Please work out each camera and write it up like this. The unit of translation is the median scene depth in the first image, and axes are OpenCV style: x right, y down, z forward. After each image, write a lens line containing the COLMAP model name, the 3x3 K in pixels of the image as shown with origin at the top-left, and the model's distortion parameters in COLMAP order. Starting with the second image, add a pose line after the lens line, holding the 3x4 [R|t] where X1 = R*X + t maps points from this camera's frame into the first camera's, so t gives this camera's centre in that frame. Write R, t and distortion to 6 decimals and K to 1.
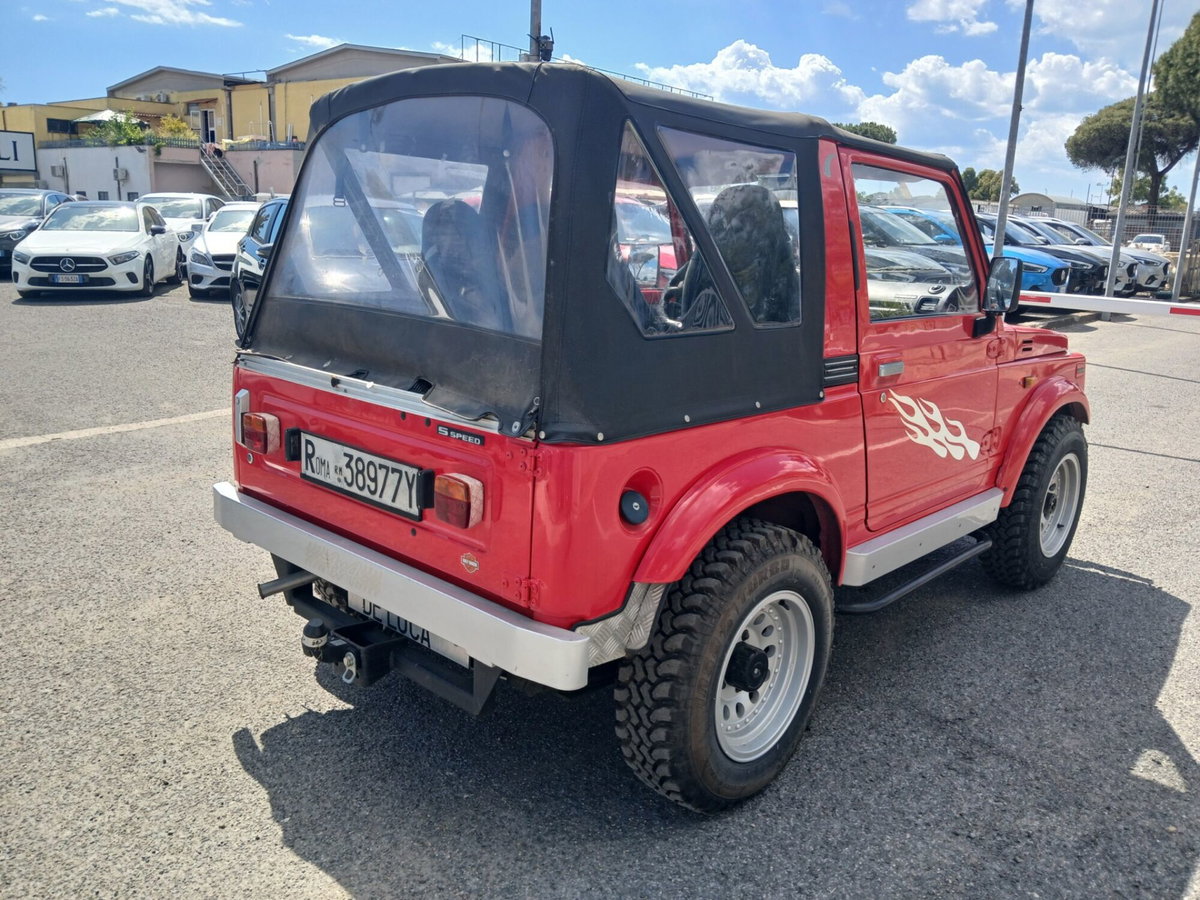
lens RADIAL K [[931.7, 0, 594.2], [0, 931.7, 442.6], [0, 0, 1]] dist [0.088055, -0.172354]
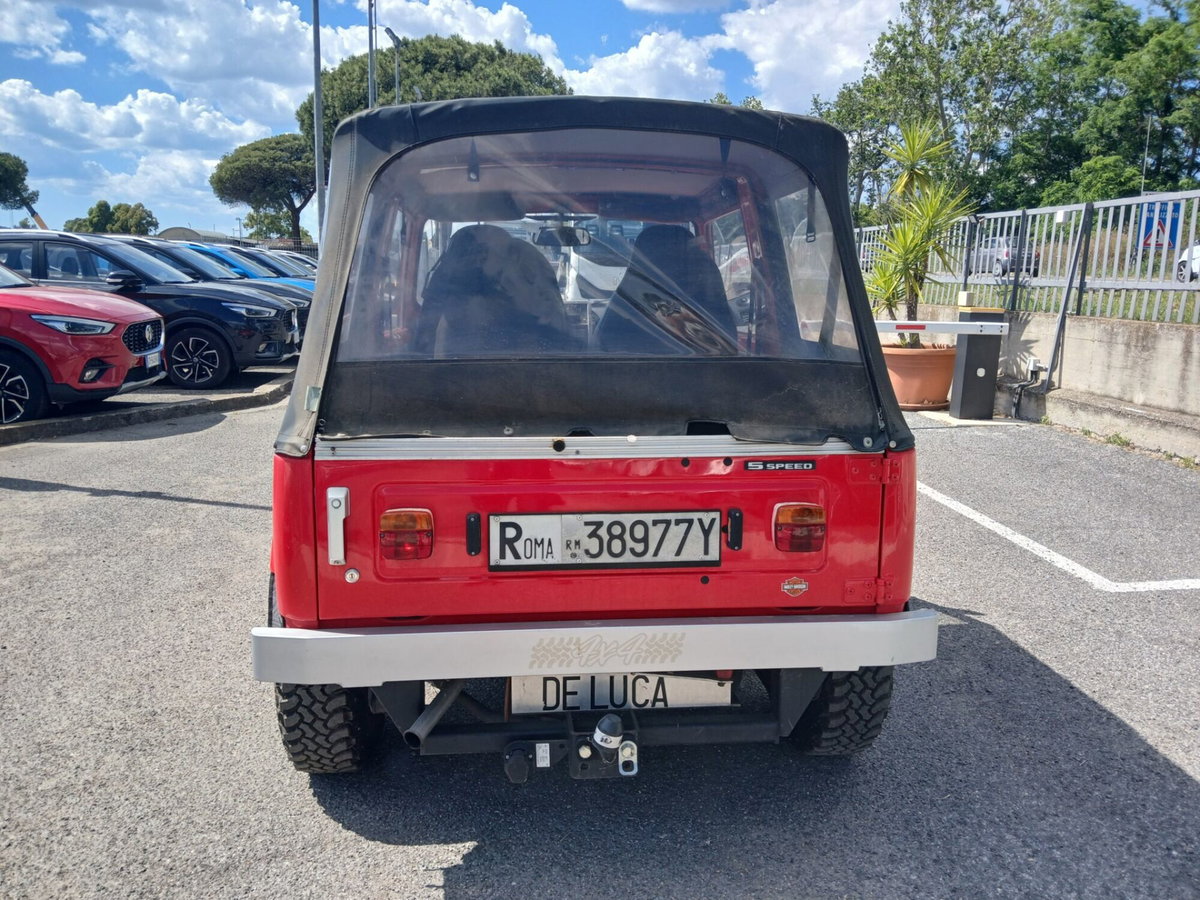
lens RADIAL K [[931.7, 0, 594.2], [0, 931.7, 442.6], [0, 0, 1]] dist [0.088055, -0.172354]
pose [[0.662012, -0.156334, 0.733007, -0.892955], [0.181242, 0.982370, 0.045829, -0.101139], [-0.727249, 0.102513, 0.678675, 0.391274]]
